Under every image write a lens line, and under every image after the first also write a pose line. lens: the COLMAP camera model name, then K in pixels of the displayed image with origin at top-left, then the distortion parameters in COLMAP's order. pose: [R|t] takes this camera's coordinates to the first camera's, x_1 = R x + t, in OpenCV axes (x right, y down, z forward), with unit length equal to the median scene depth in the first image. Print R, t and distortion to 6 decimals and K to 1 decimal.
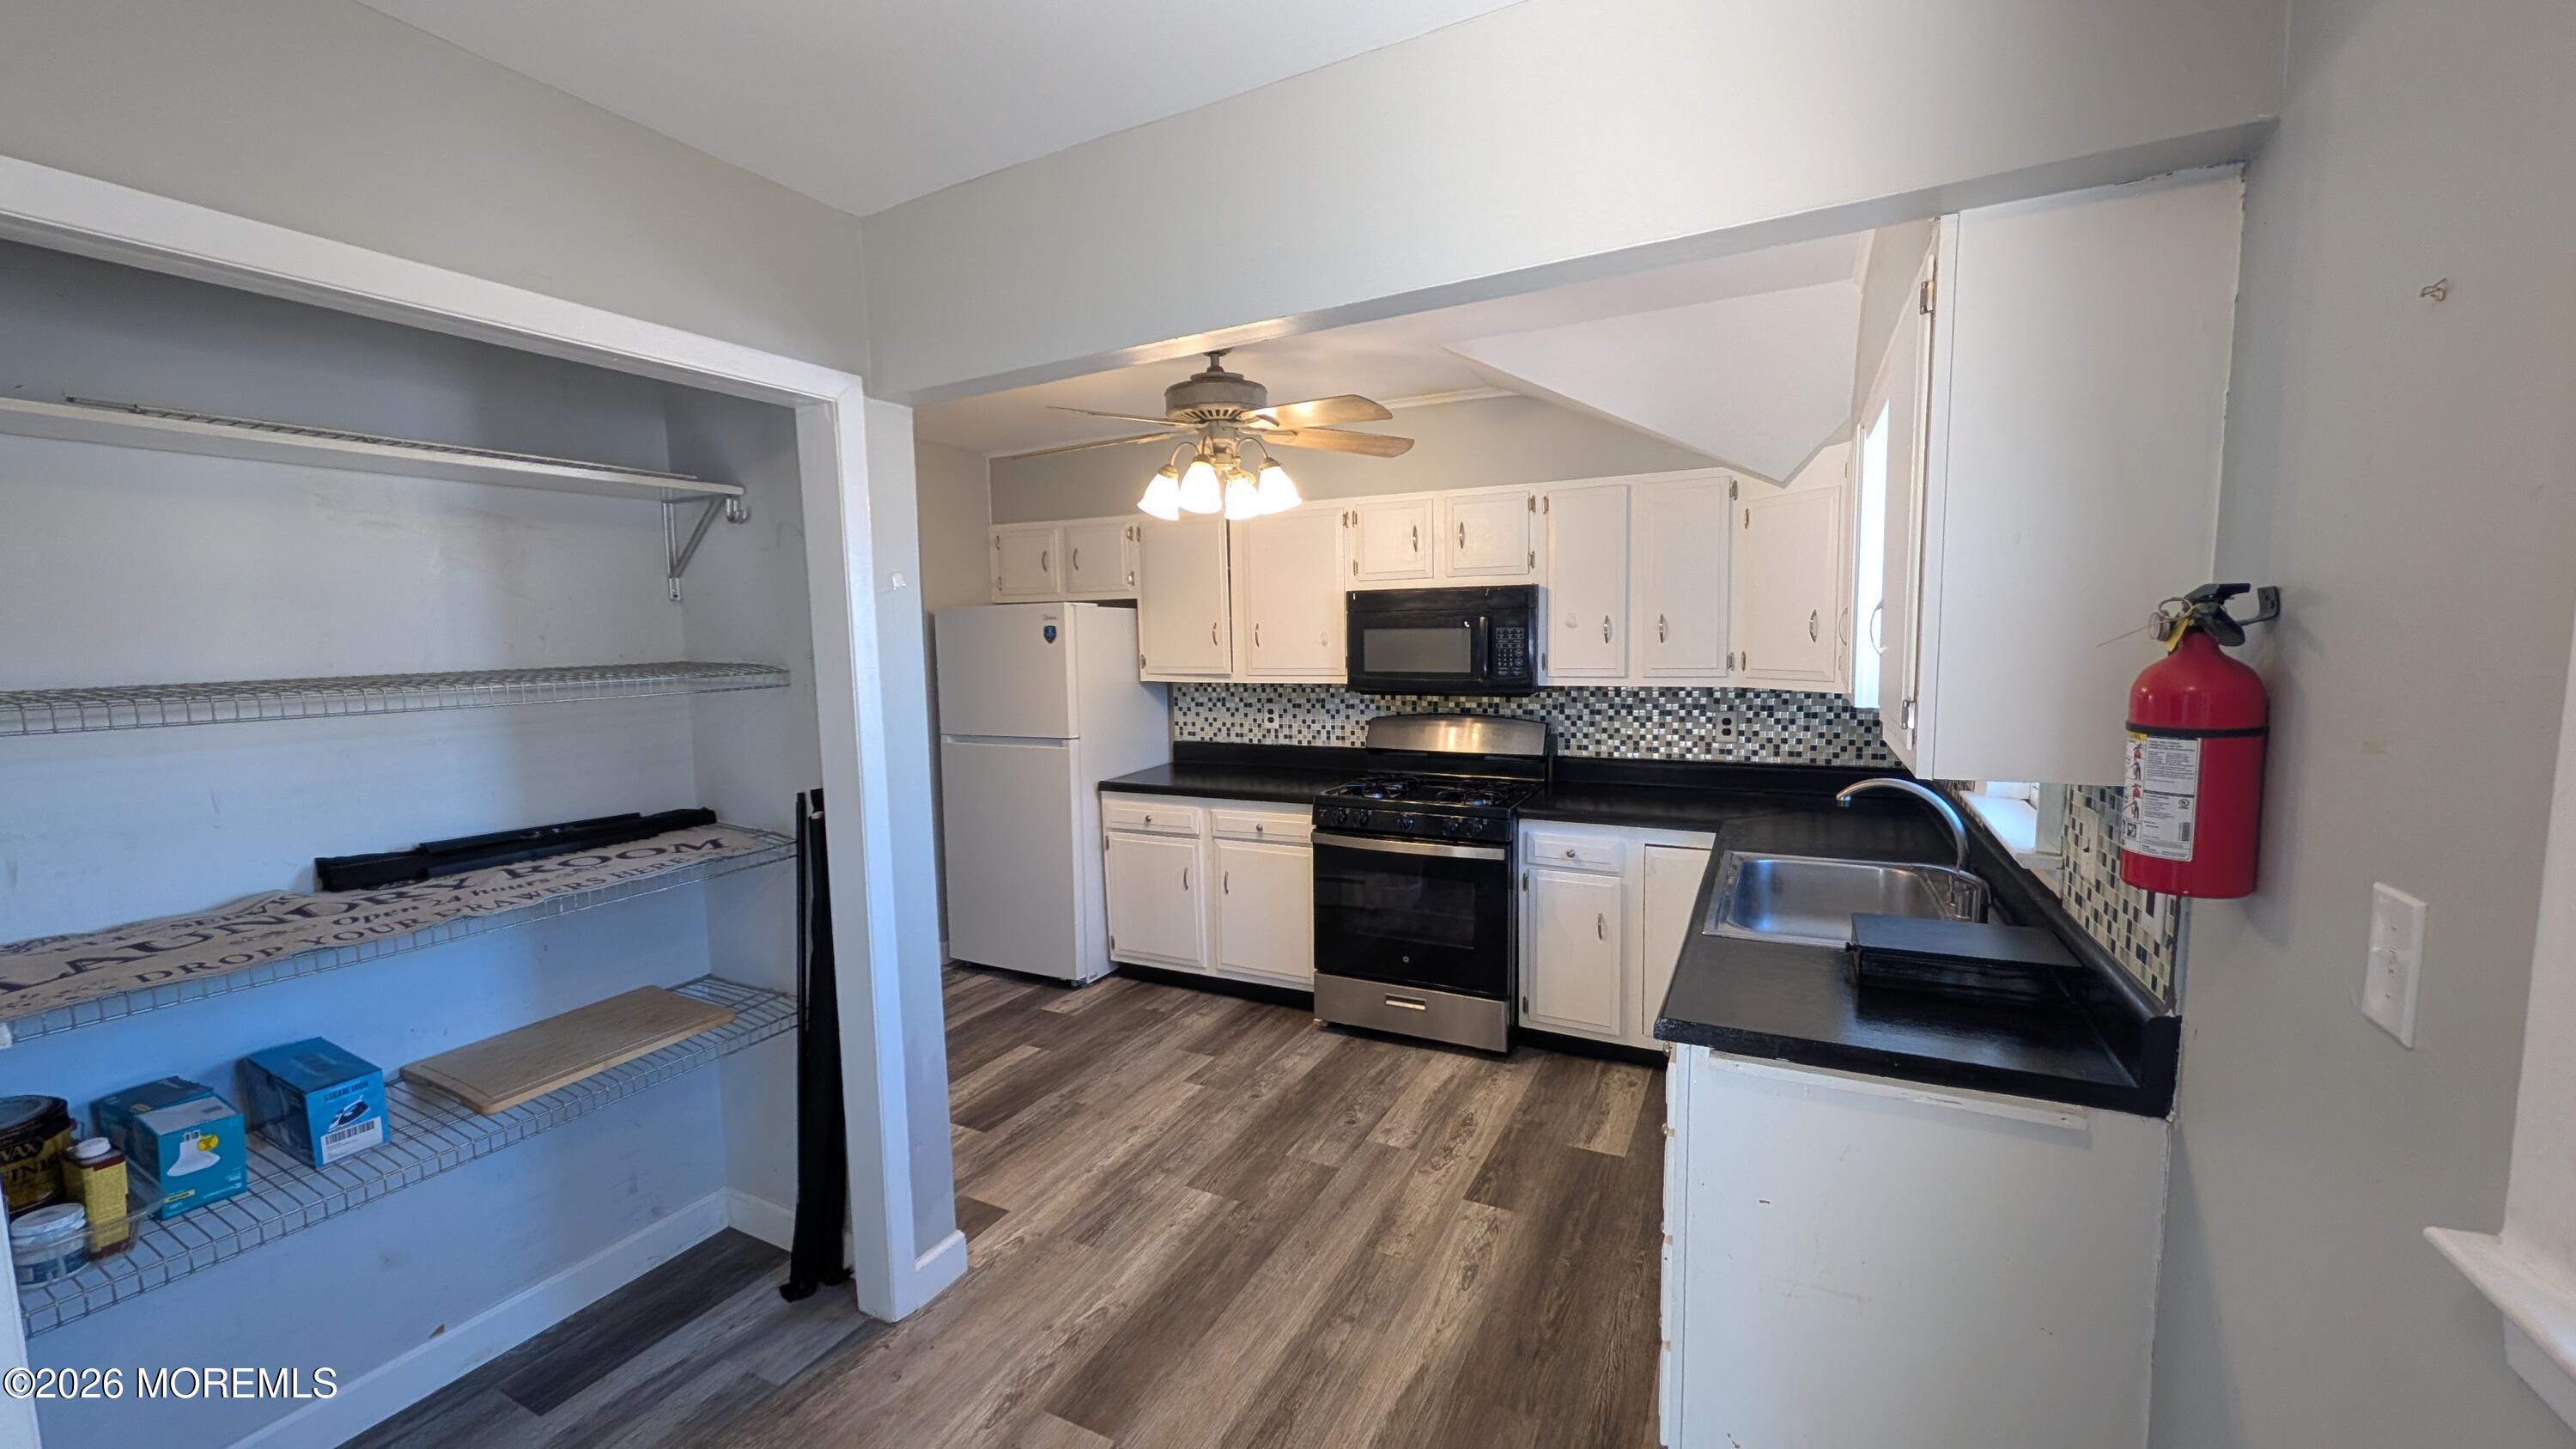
lens RADIAL K [[986.9, 0, 1279.9], [0, 986.9, 731.9], [0, 0, 1]] dist [0.001441, -0.001109]
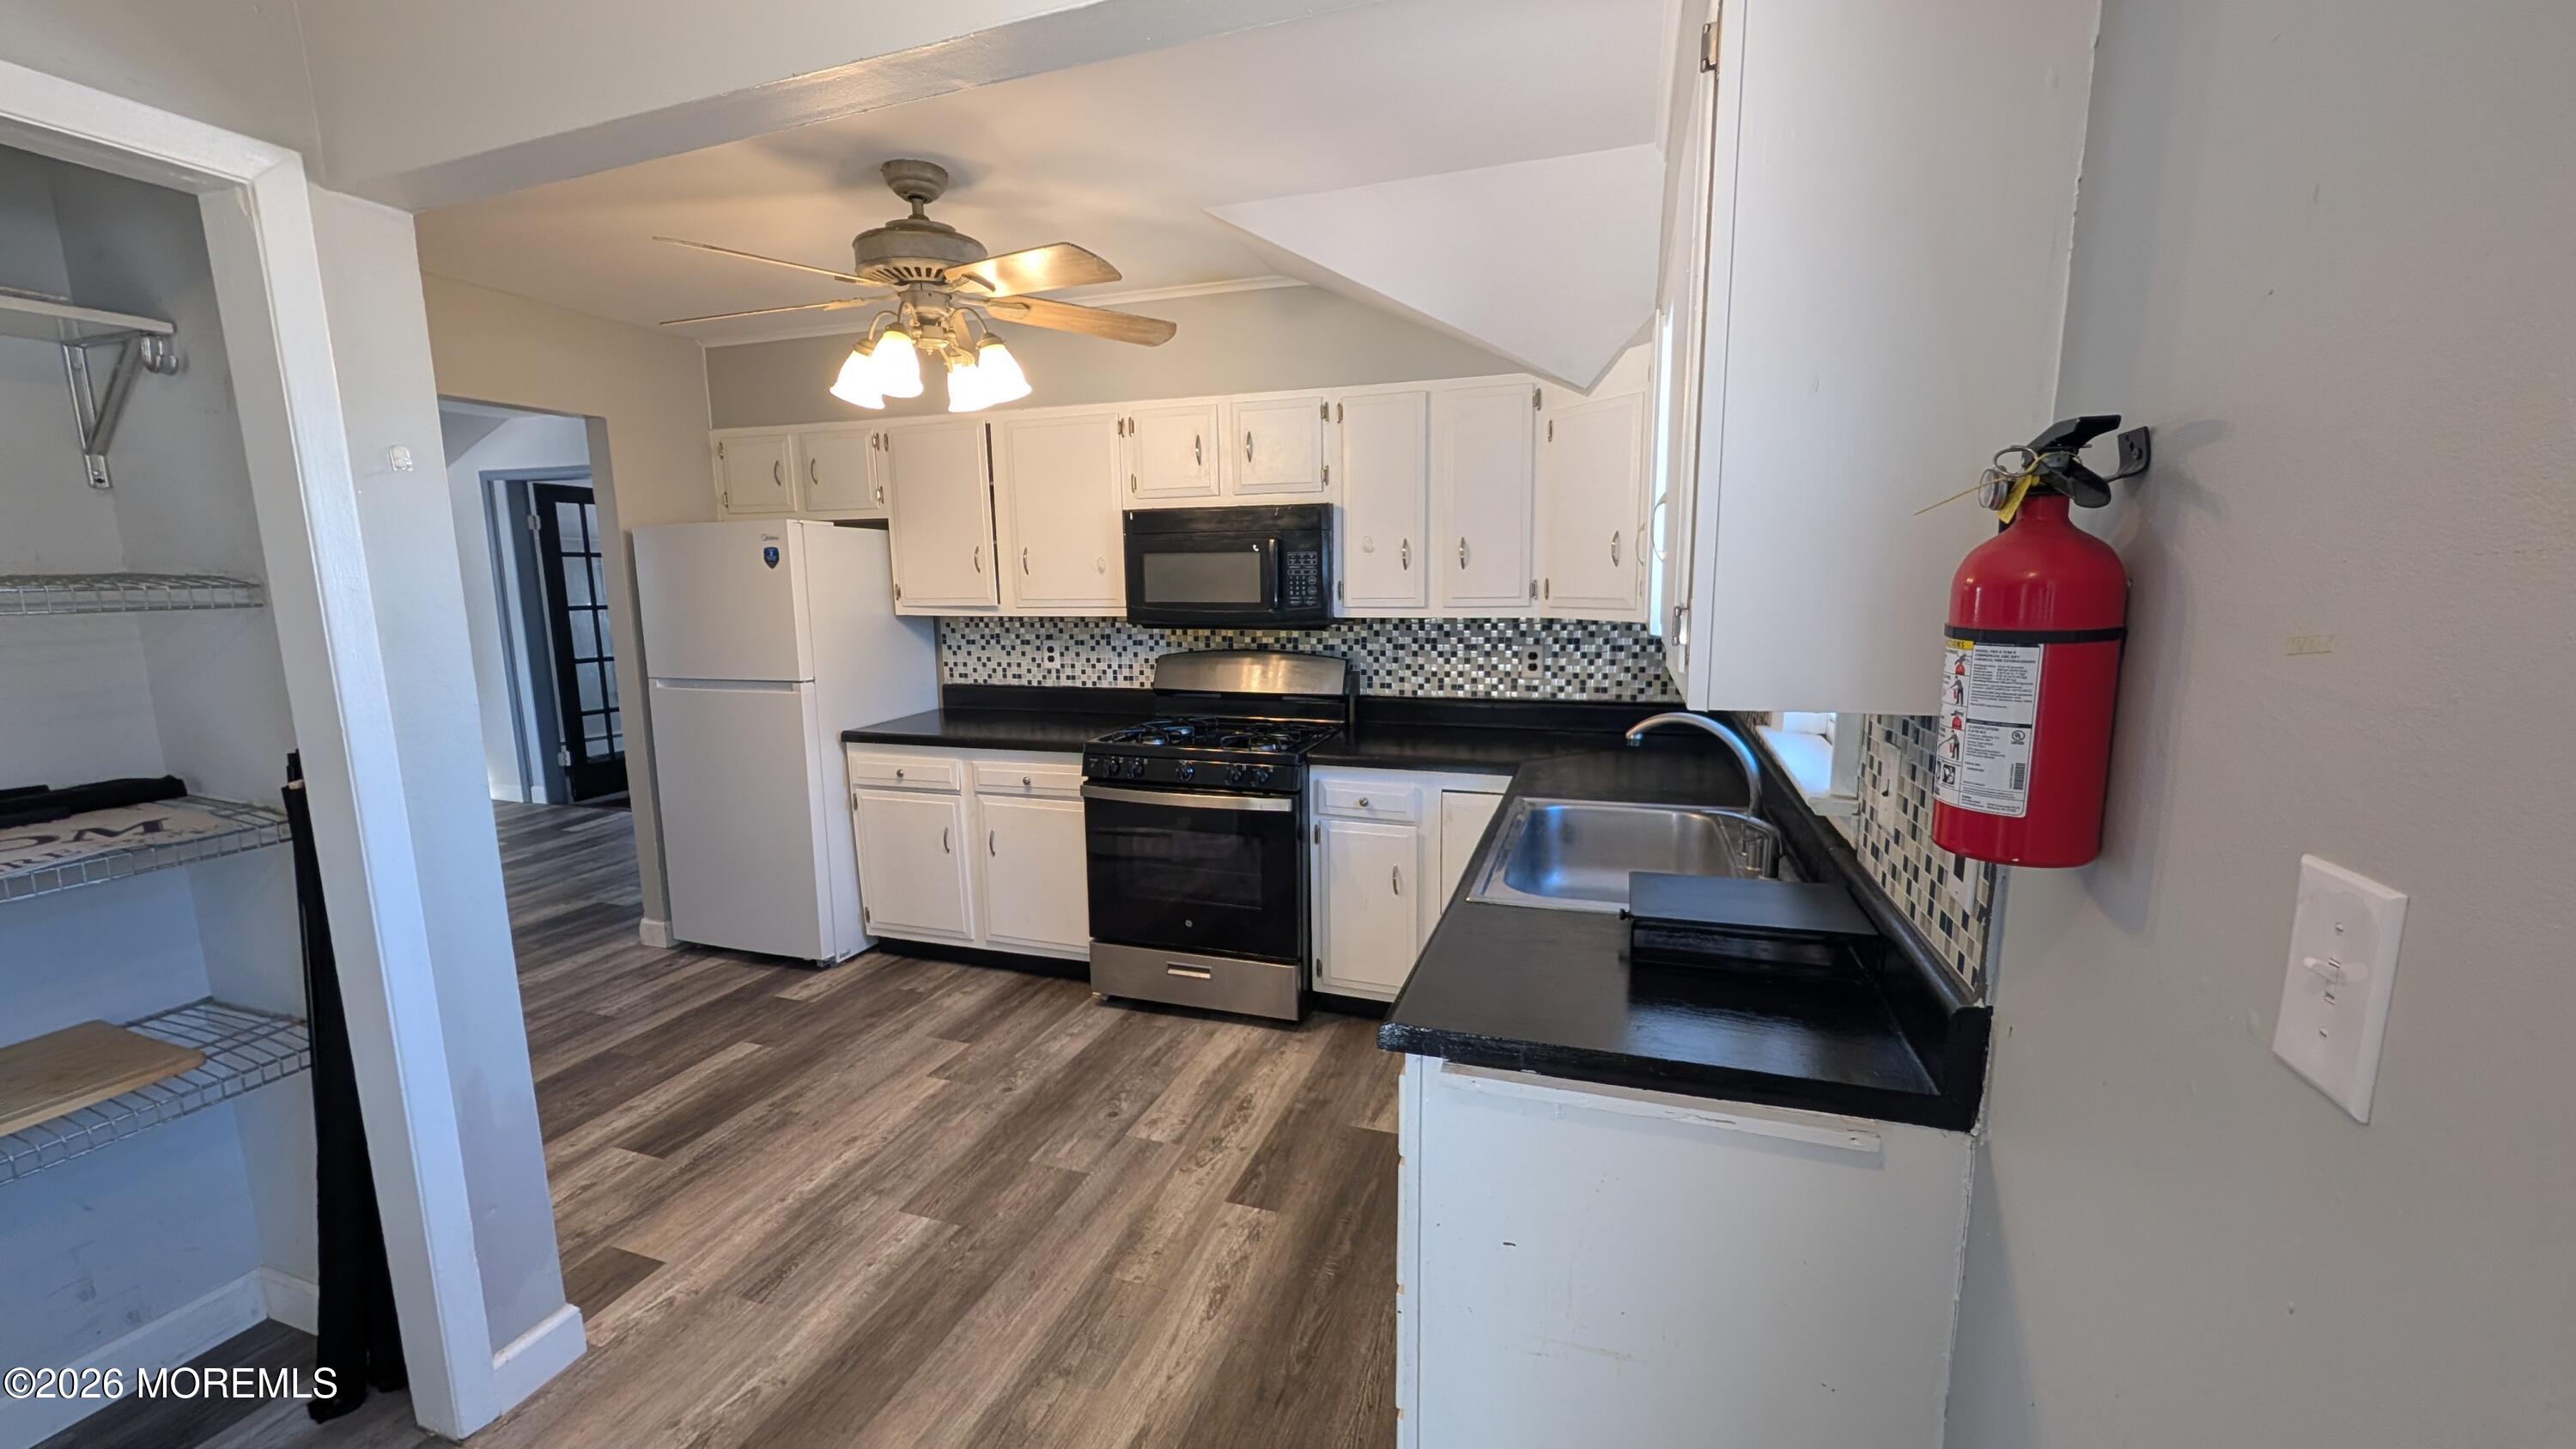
lens RADIAL K [[986.9, 0, 1279.9], [0, 986.9, 731.5], [0, 0, 1]] dist [0.001441, -0.001109]
pose [[0.990024, -0.016252, 0.139956, 0.097190], [0.008559, 0.998428, 0.055397, 0.008245], [-0.140637, -0.053646, 0.988607, 0.124830]]
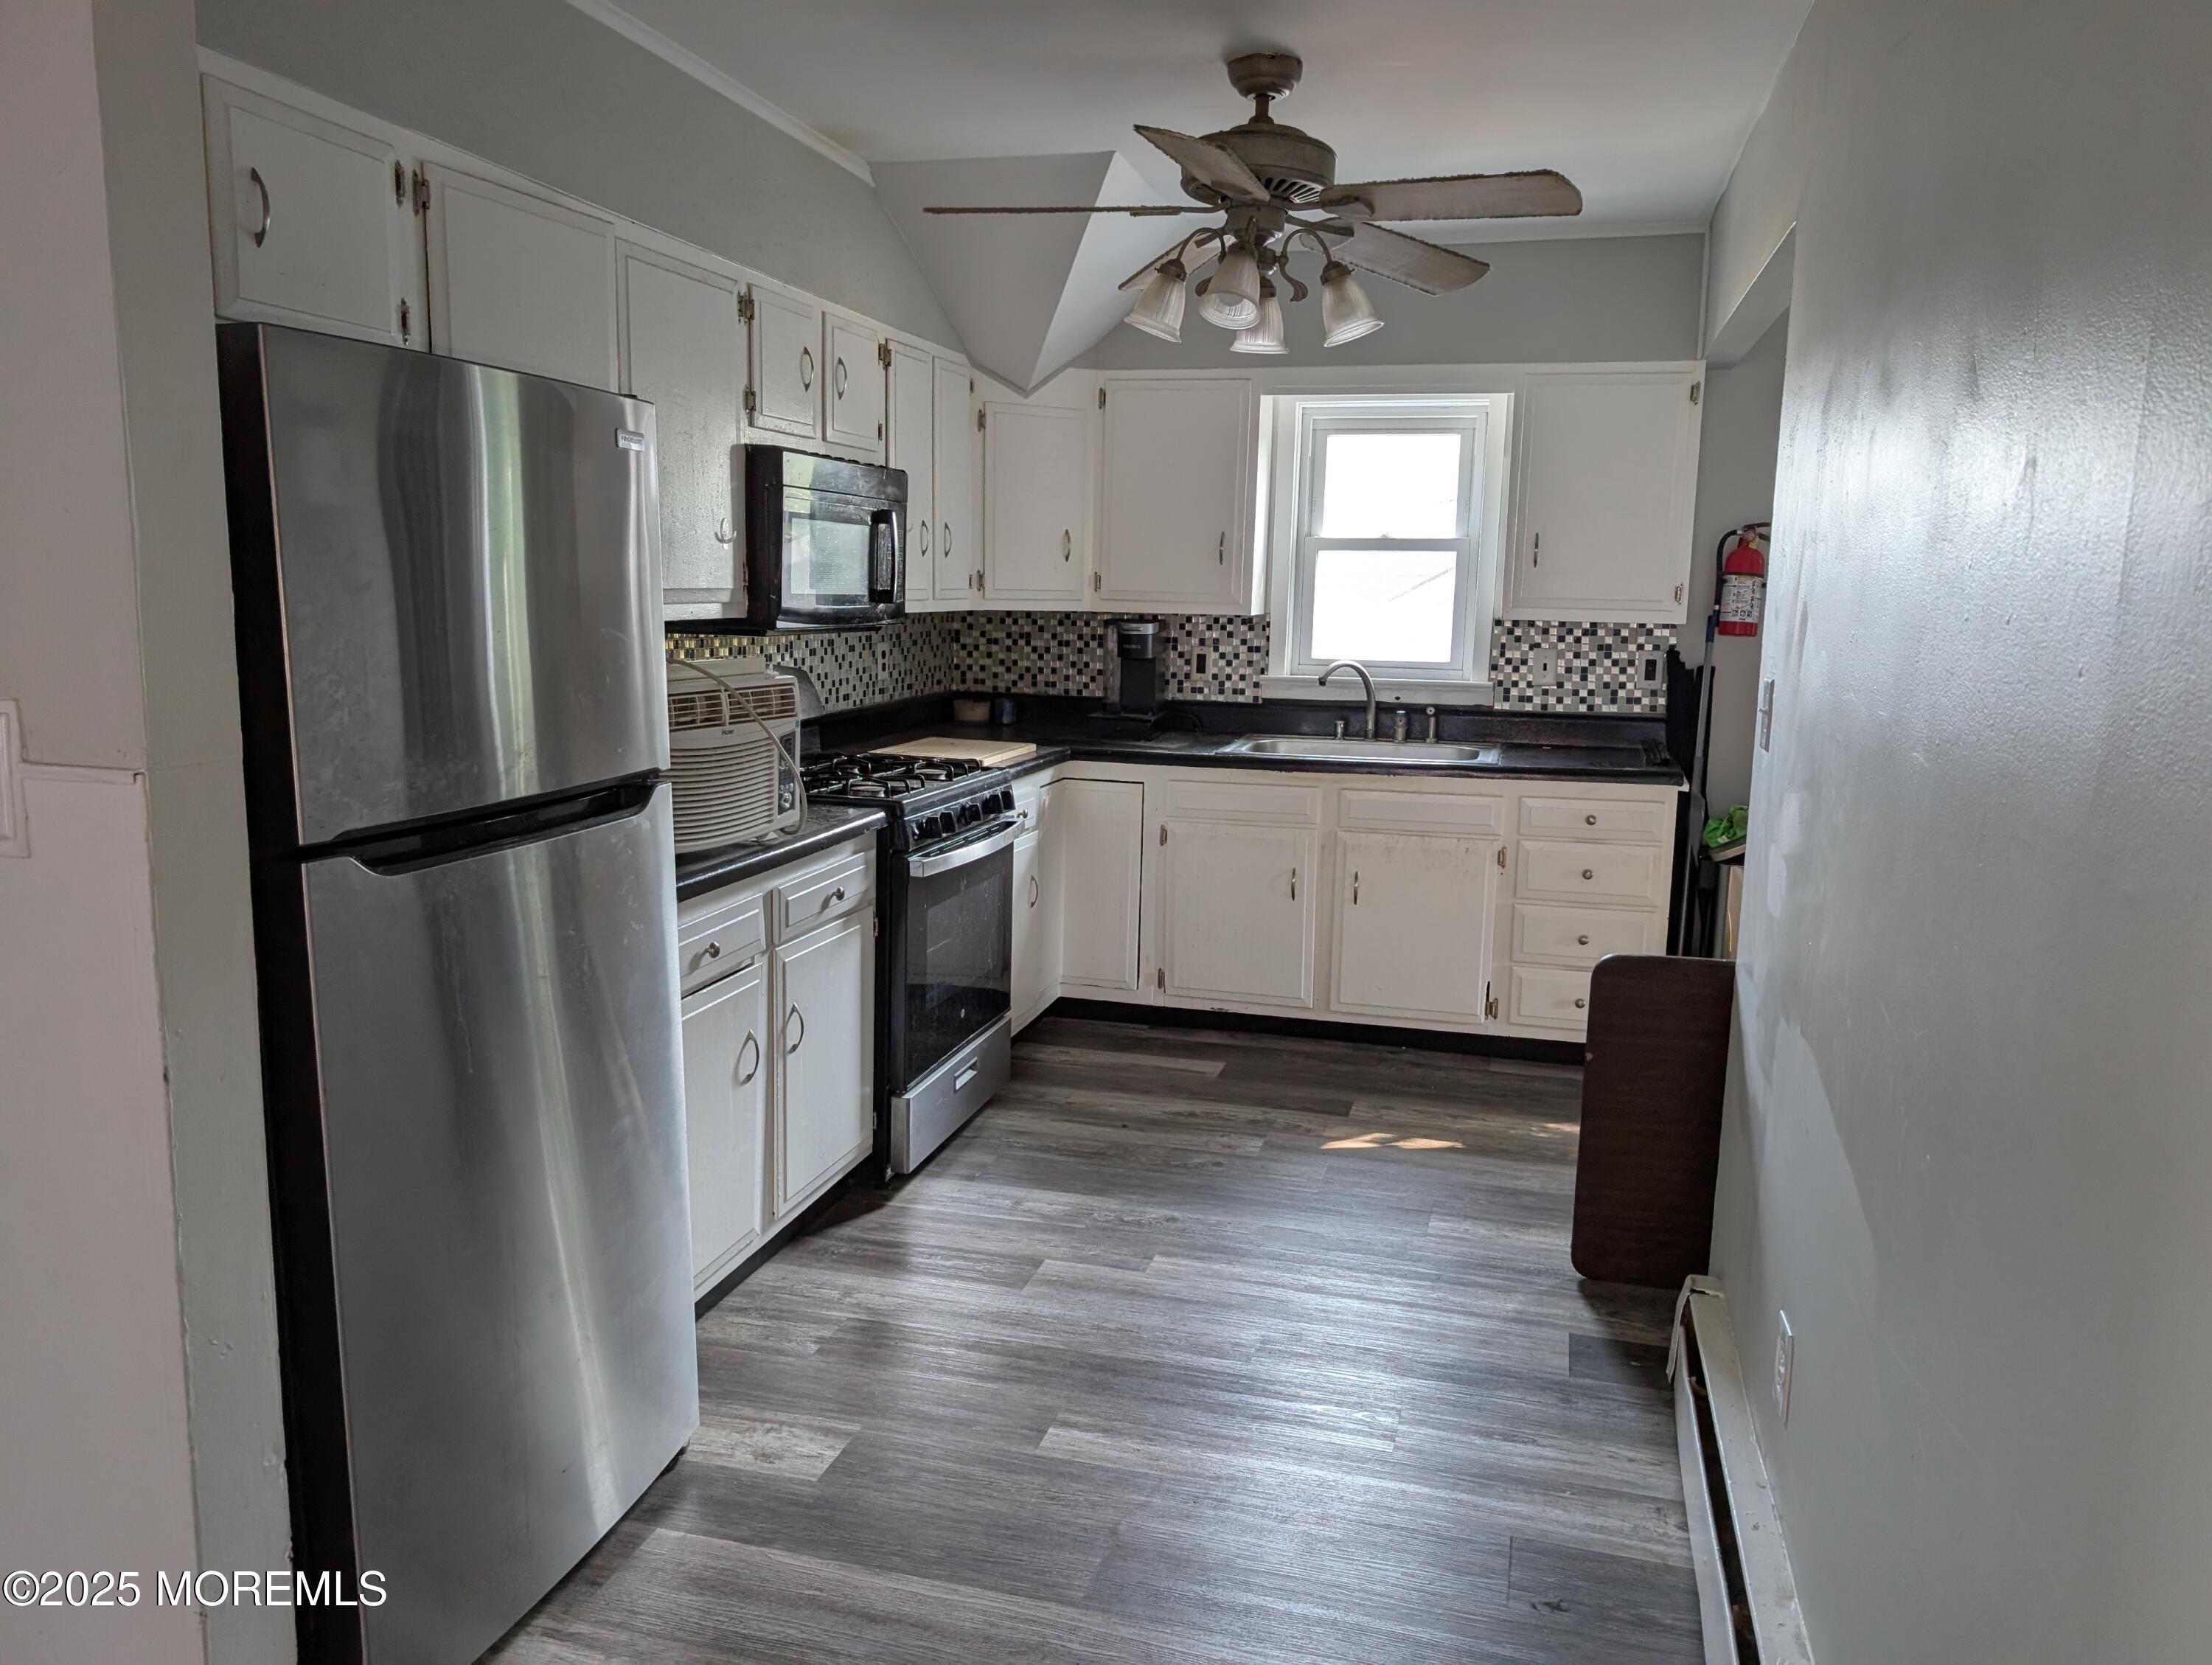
lens RADIAL K [[1584.3, 0, 1114.7], [0, 1584.3, 824.0], [0, 0, 1]] dist [0.024575, -0.019183]
pose [[-0.207945, -0.135267, 0.968742, -1.050063], [0.080309, 0.984687, 0.154733, -0.070763], [-0.974838, 0.109975, -0.193898, 1.237589]]
